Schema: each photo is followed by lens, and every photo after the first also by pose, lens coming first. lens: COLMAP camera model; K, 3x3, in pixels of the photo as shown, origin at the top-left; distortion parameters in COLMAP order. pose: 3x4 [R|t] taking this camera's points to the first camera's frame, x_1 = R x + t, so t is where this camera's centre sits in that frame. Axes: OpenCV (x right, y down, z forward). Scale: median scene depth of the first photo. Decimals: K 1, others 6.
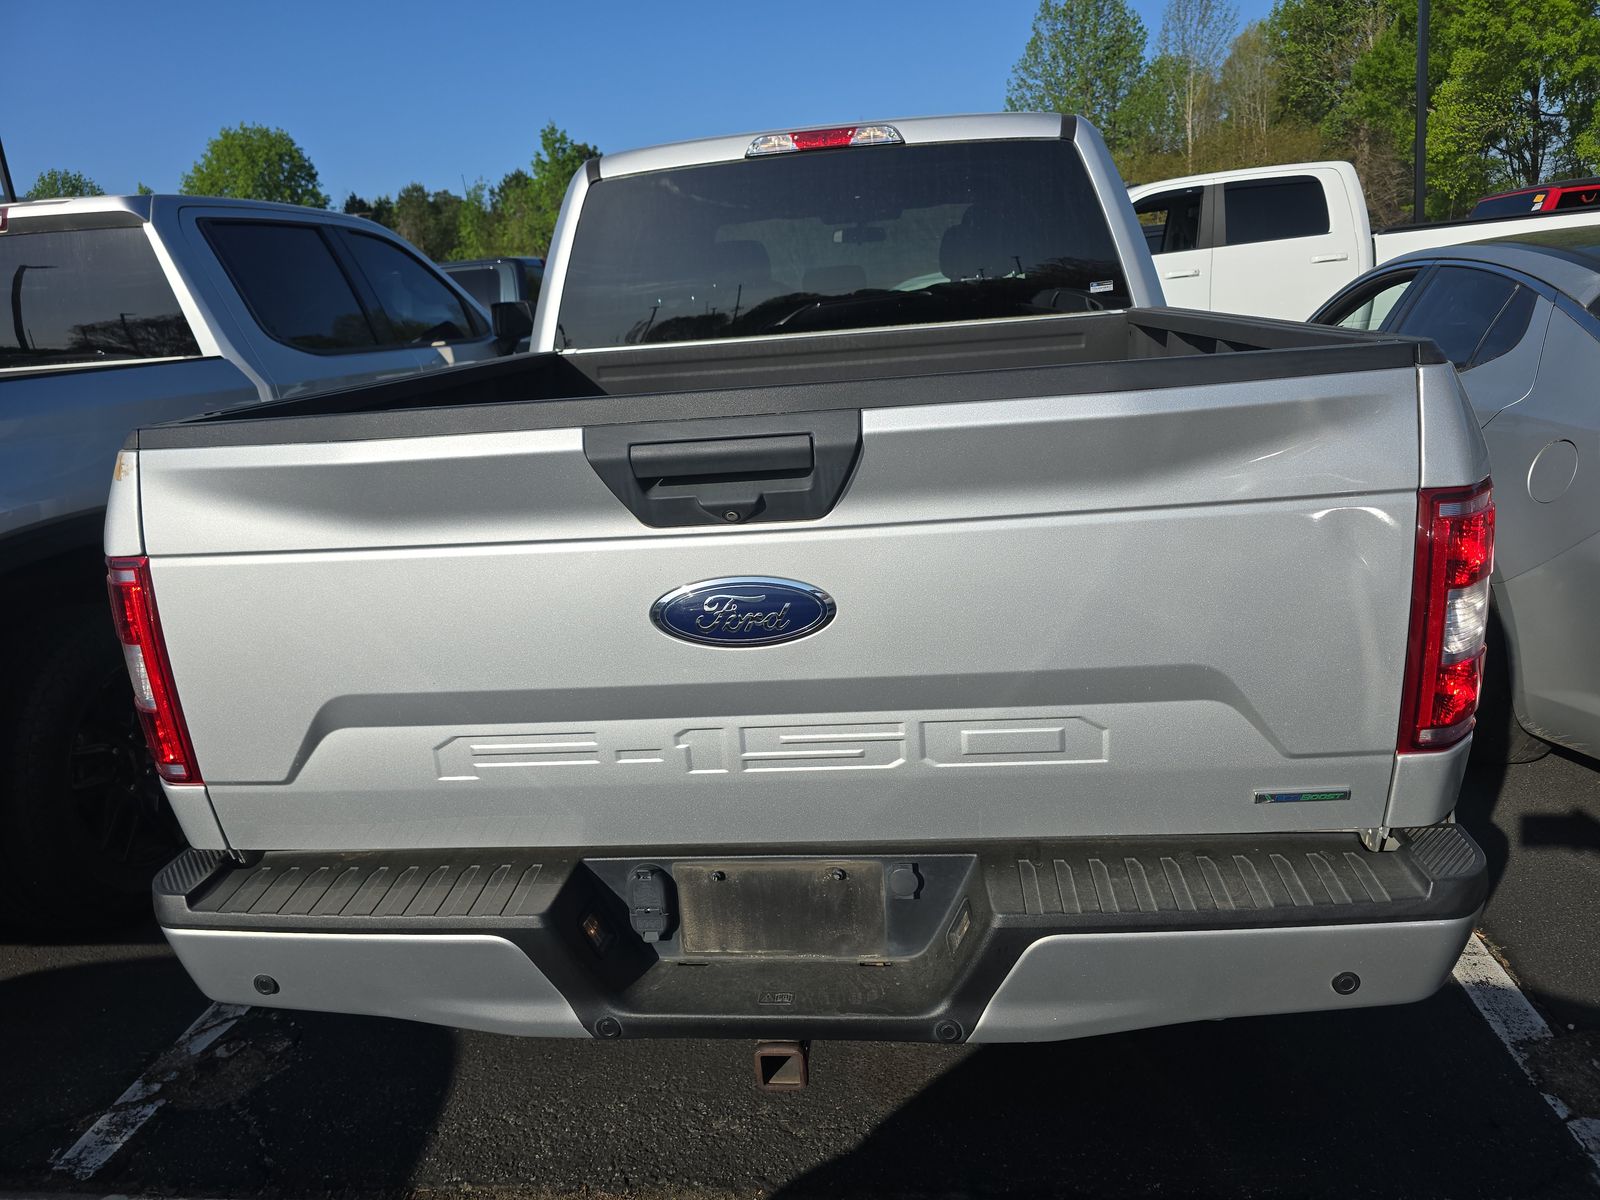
lens RADIAL K [[1071.1, 0, 801.9], [0, 1071.1, 603.4], [0, 0, 1]] dist [0.044128, -0.042824]
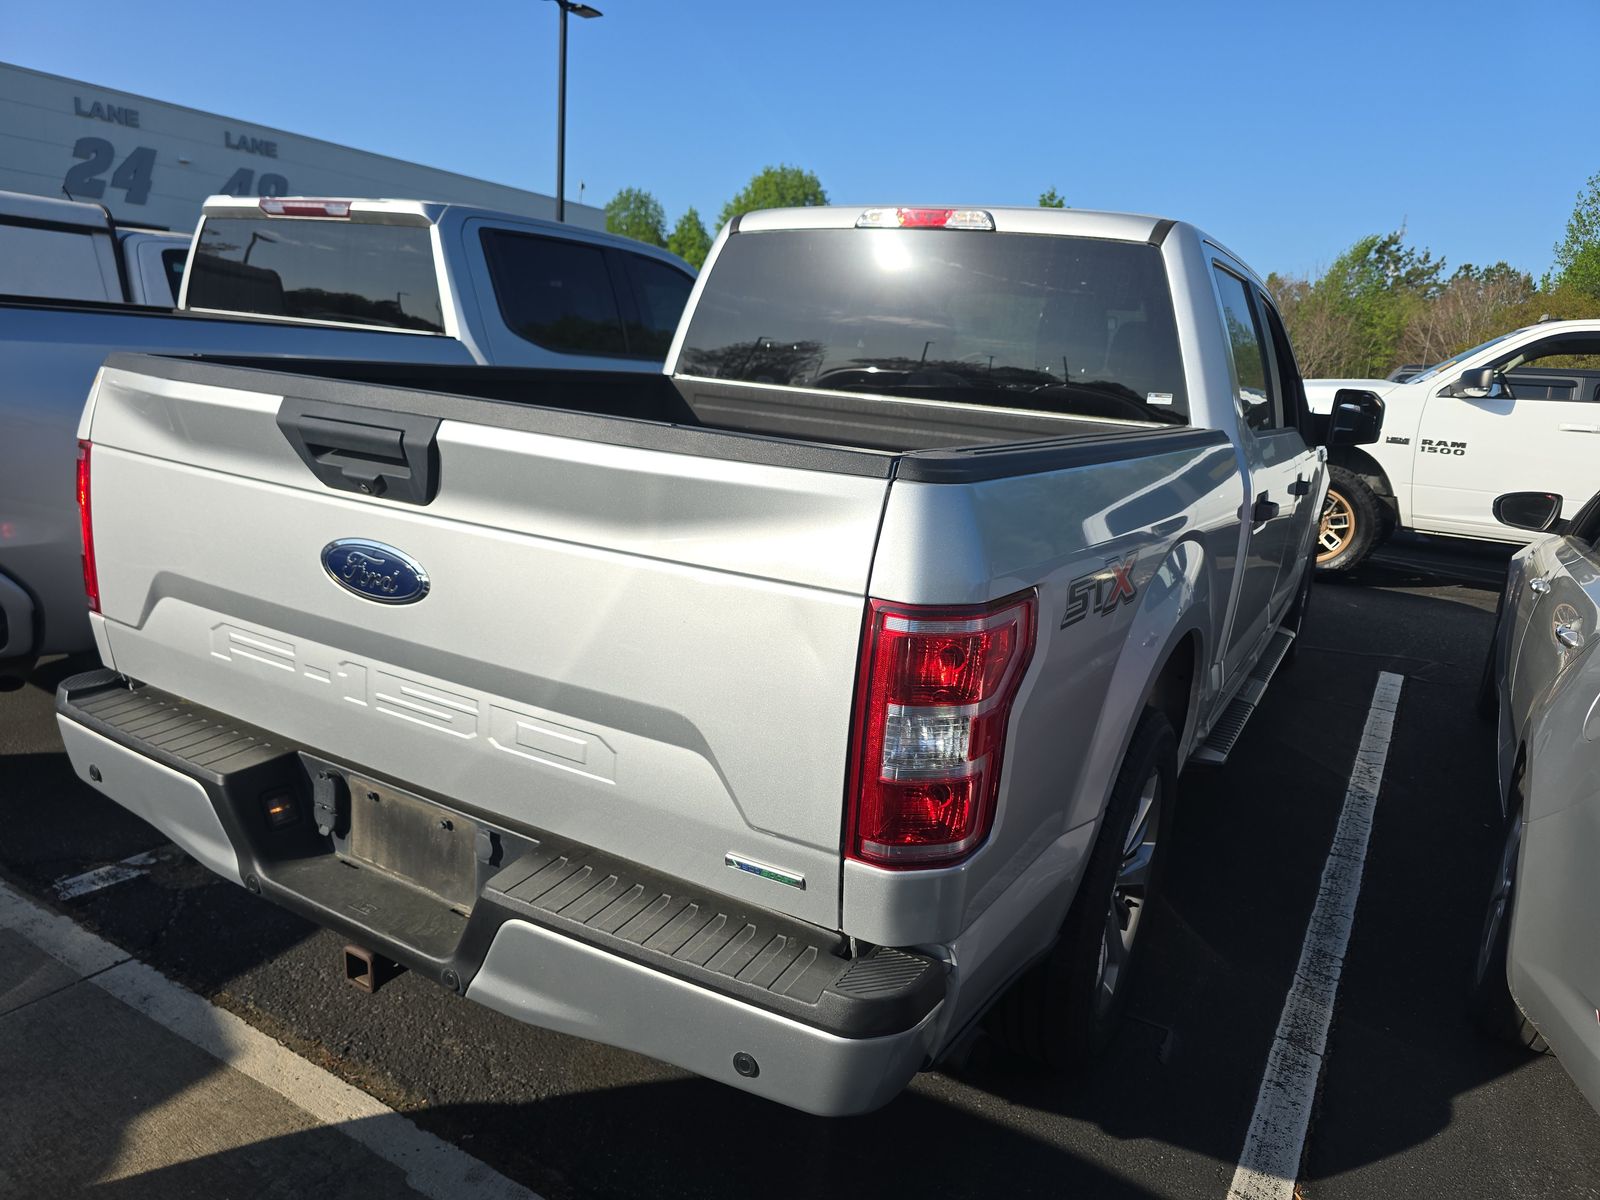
lens RADIAL K [[1066.0, 0, 798.9], [0, 1066.0, 603.1], [0, 0, 1]] dist [0.056755, -0.071440]
pose [[0.904648, 0.236417, -0.354569, 0.702051], [-0.254647, 0.967021, -0.004922, -0.063059], [0.341712, 0.094743, 0.935017, 0.037388]]
